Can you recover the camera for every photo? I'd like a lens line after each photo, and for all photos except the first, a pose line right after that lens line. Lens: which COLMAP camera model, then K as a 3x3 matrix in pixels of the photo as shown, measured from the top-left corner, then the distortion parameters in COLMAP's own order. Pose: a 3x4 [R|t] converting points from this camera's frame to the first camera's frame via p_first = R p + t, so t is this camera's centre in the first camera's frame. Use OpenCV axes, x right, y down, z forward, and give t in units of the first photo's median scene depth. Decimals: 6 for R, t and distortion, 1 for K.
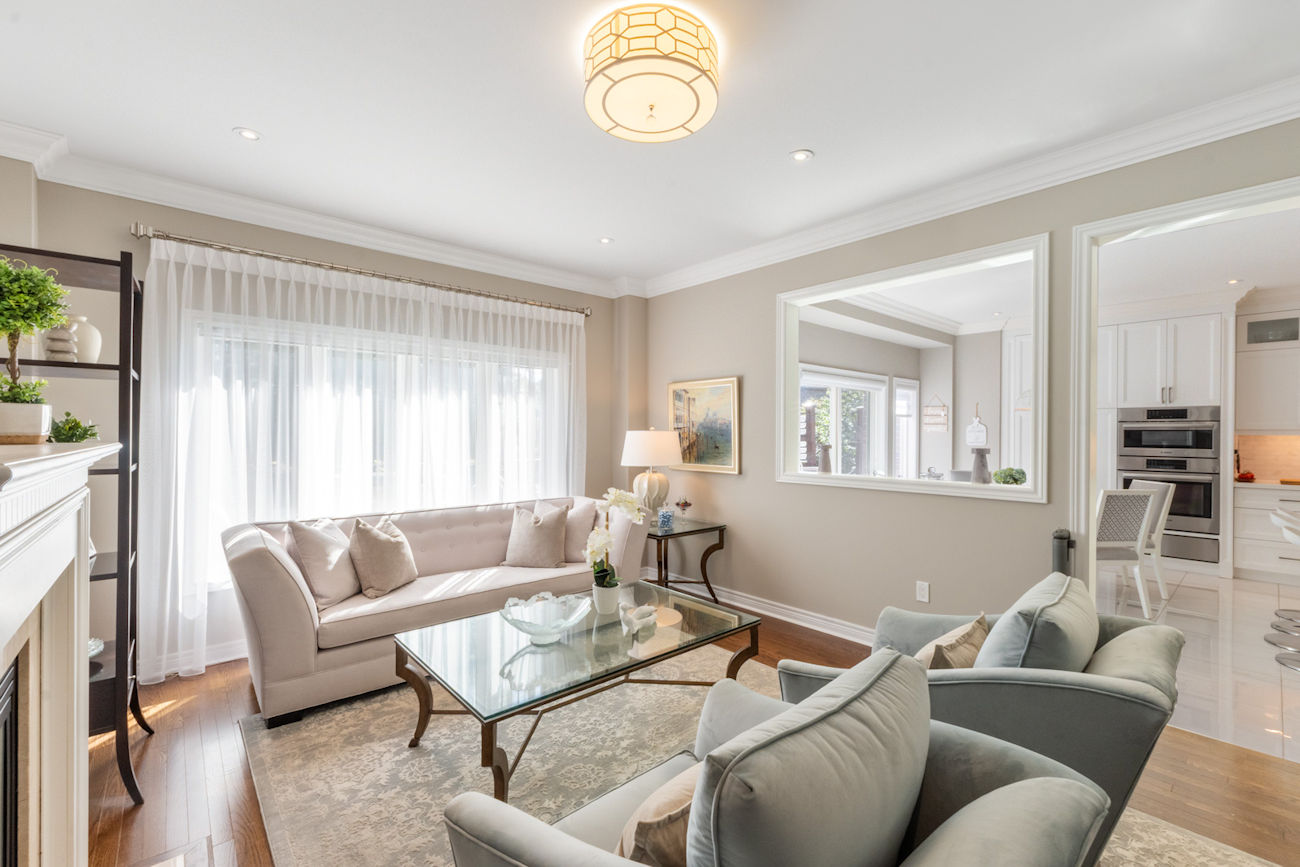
lens RADIAL K [[550.3, 0, 646.1], [0, 550.3, 433.9], [0, 0, 1]] dist [0.002497, 0.000105]
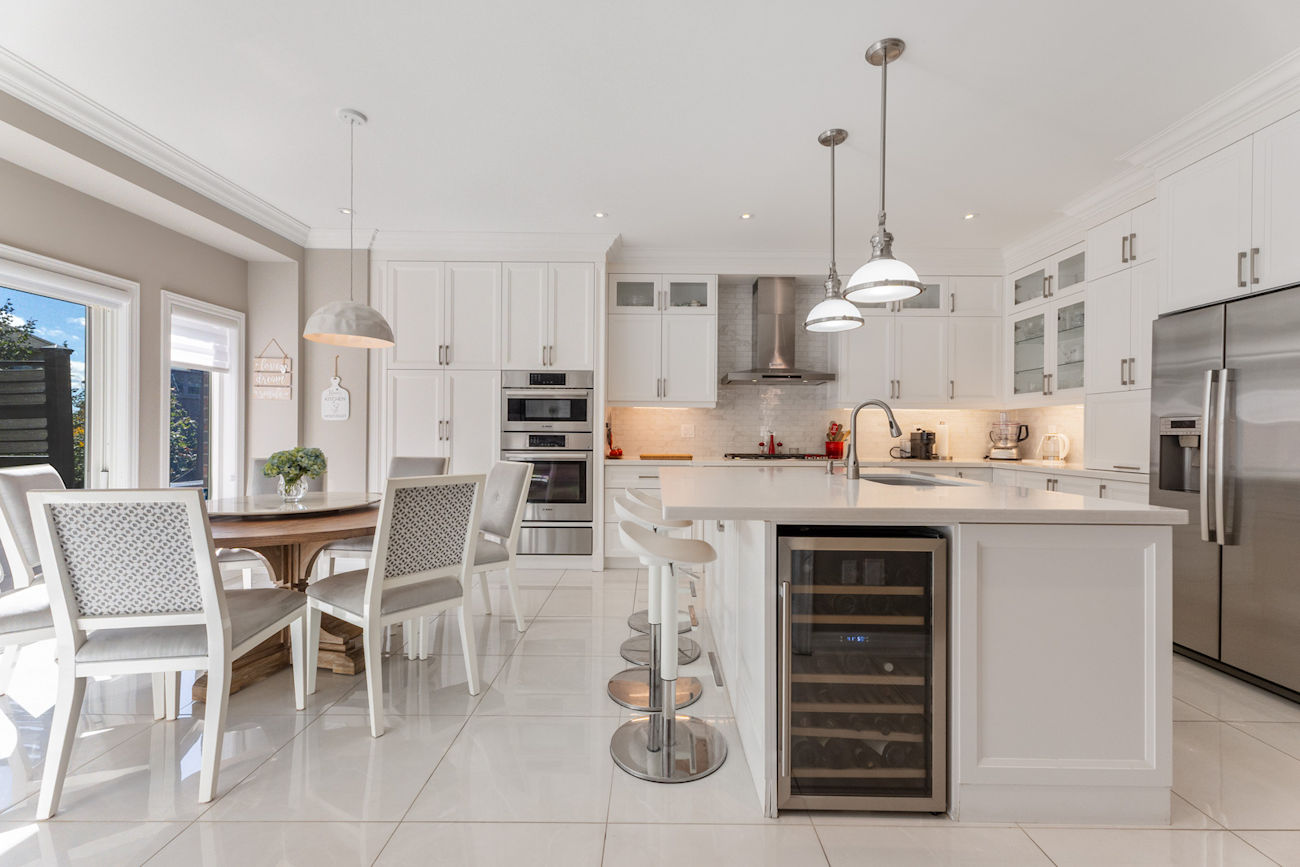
lens RADIAL K [[550.3, 0, 657.1], [0, 550.3, 435.1], [0, 0, 1]] dist [0.002497, 0.000105]
pose [[0.659084, -0.003129, 0.752063, 0.450582], [-0.001692, 0.999983, 0.005643, 0.042534], [-0.752068, -0.004991, 0.659067, 0.353067]]
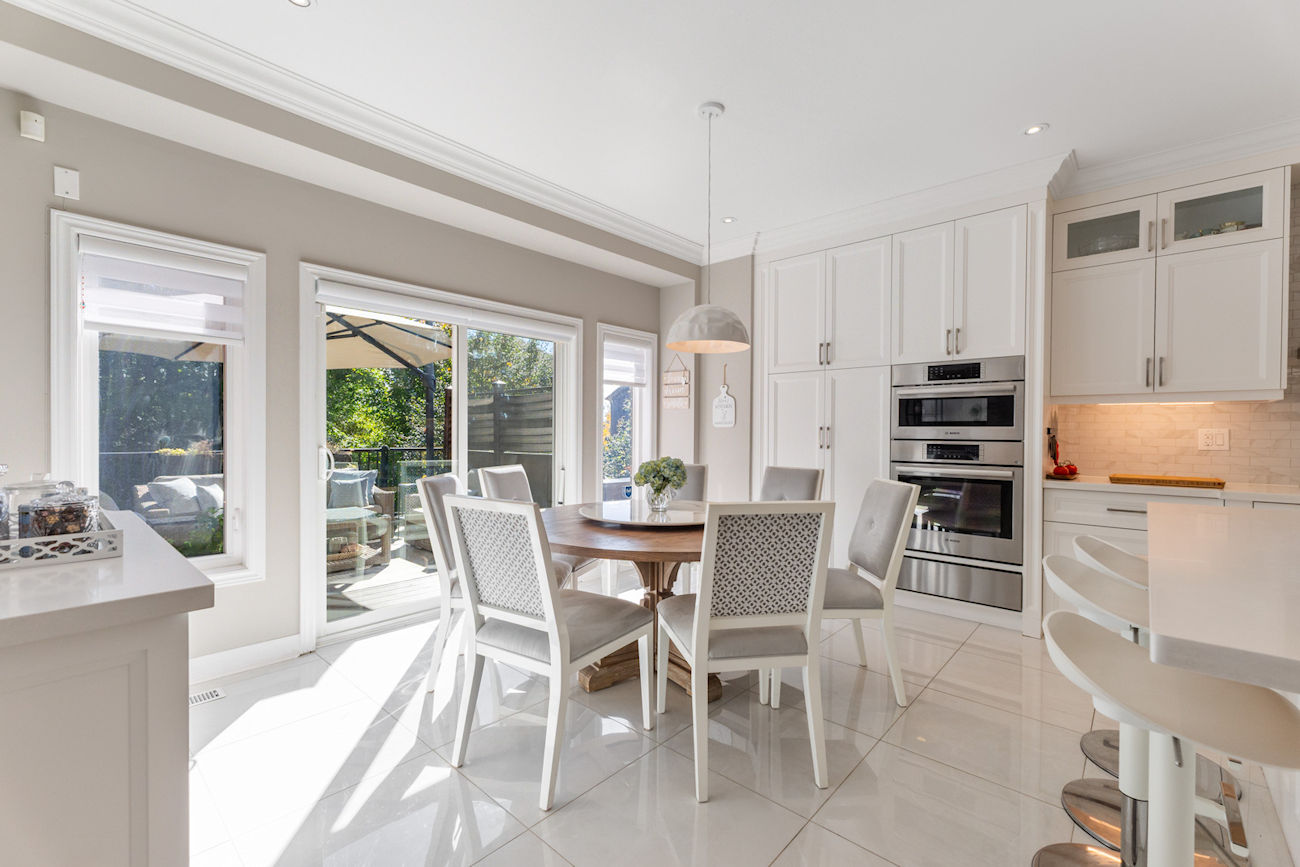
lens RADIAL K [[550.3, 0, 646.9], [0, 550.3, 435.2], [0, 0, 1]] dist [0.002497, 0.000105]
pose [[0.993660, 0.000445, 0.112429, 0.539107], [-0.001010, 0.999987, 0.004965, 0.034218], [-0.112425, -0.005047, 0.993647, 0.426842]]
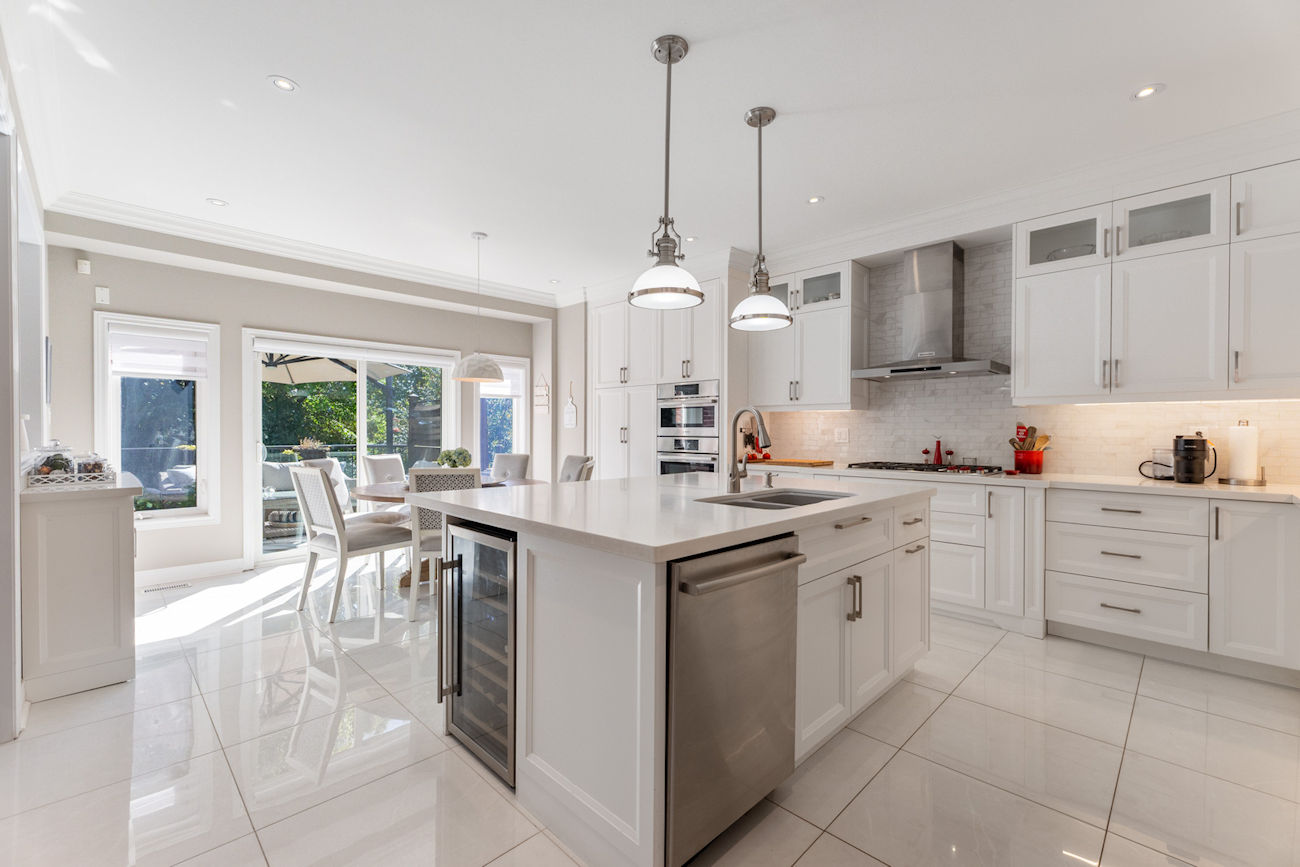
lens RADIAL K [[550.3, 0, 648.6], [0, 550.3, 434.6], [0, 0, 1]] dist [0.002497, 0.000105]
pose [[0.997857, -0.002643, 0.065379, 0.838933], [0.002340, 0.999986, 0.004711, 0.034546], [-0.065391, -0.004548, 0.997849, 0.096774]]
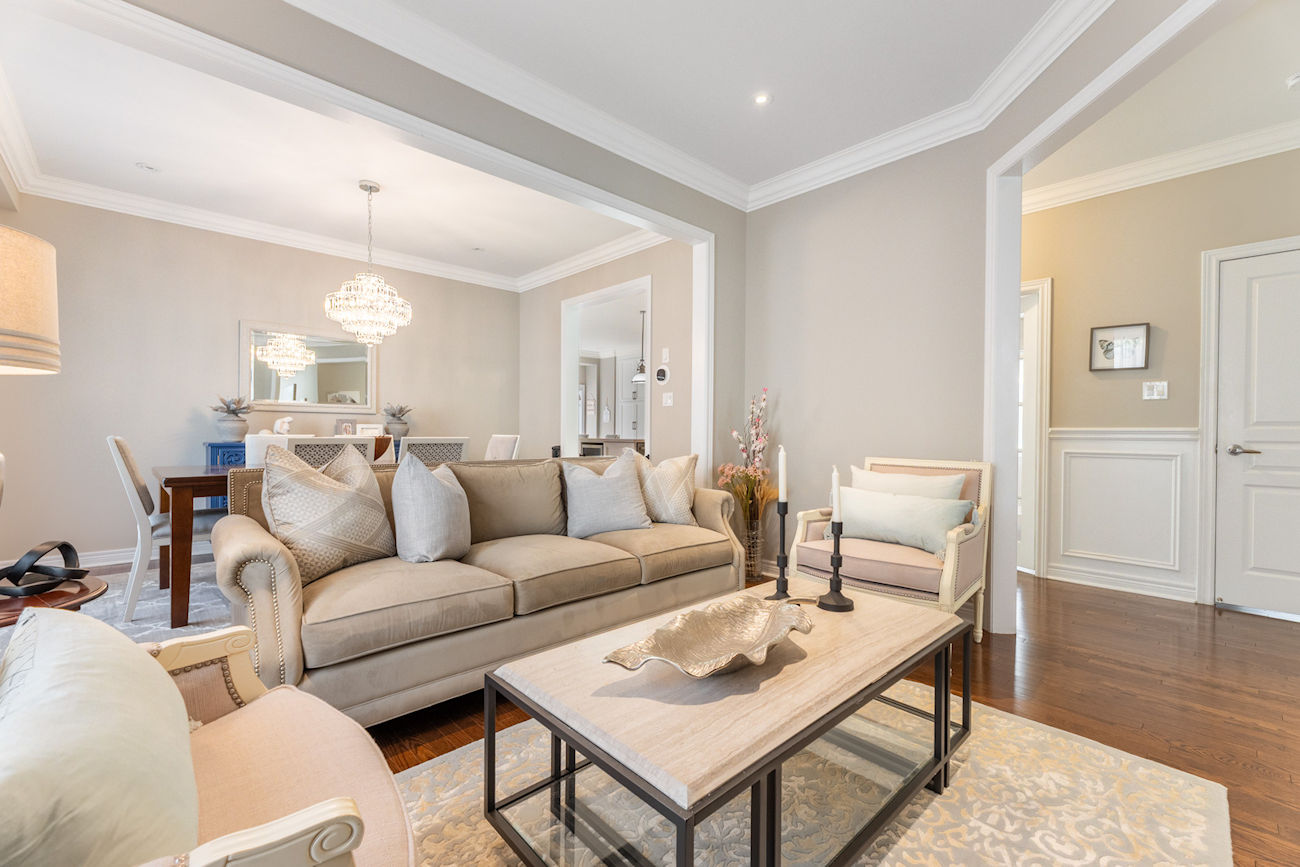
lens RADIAL K [[550.3, 0, 648.4], [0, 550.3, 434.9], [0, 0, 1]] dist [0.002497, 0.000105]
pose [[0.999651, 0.000056, 0.026422, 0.858176], [-0.000180, 0.999989, 0.004676, 0.065907], [-0.026422, -0.004679, 0.999640, -0.923831]]
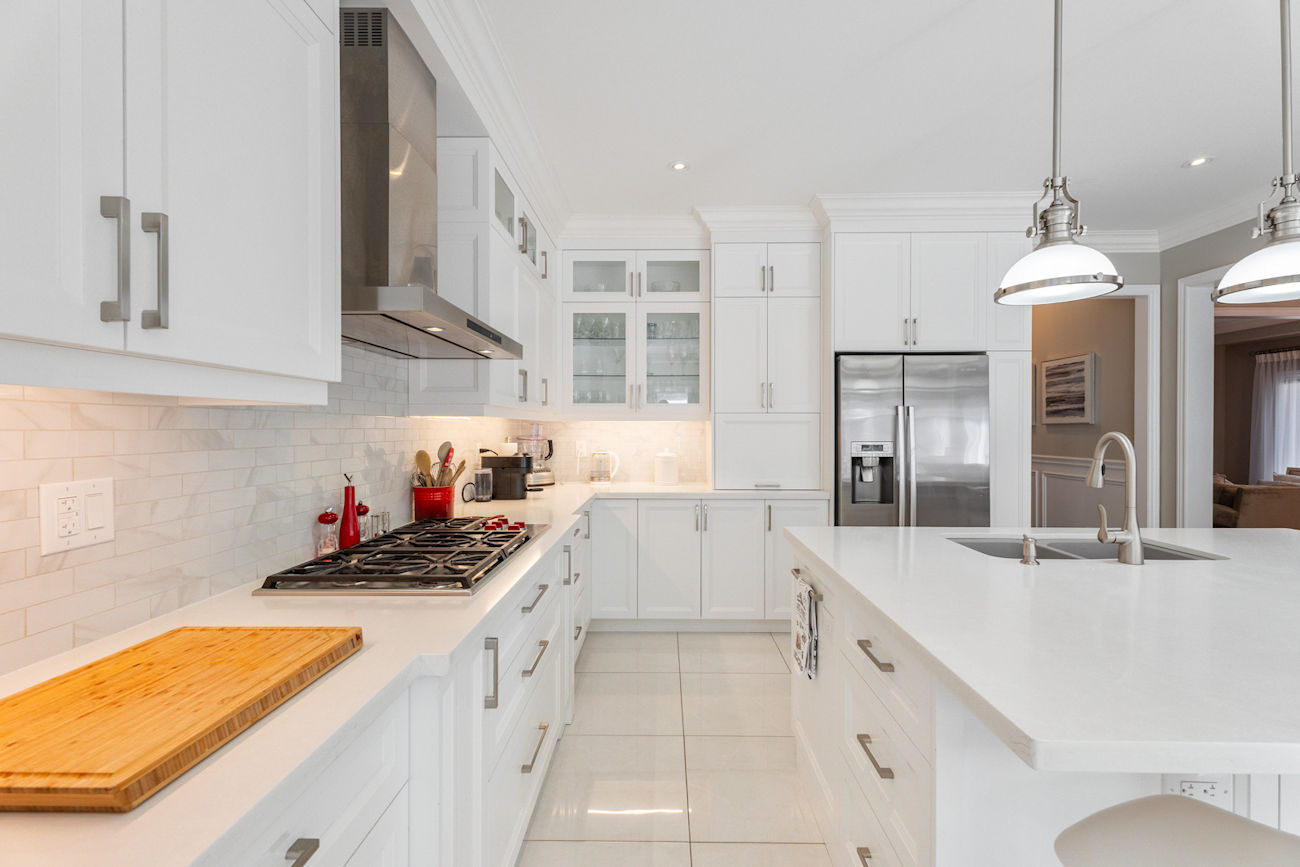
lens RADIAL K [[550.3, 0, 666.1], [0, 550.3, 428.7], [0, 0, 1]] dist [0.002497, 0.000105]
pose [[-0.747634, -0.005105, 0.664092, 0.928158], [-0.003289, 0.999987, 0.003985, 0.011304], [-0.664103, 0.000795, -0.747641, 0.943857]]
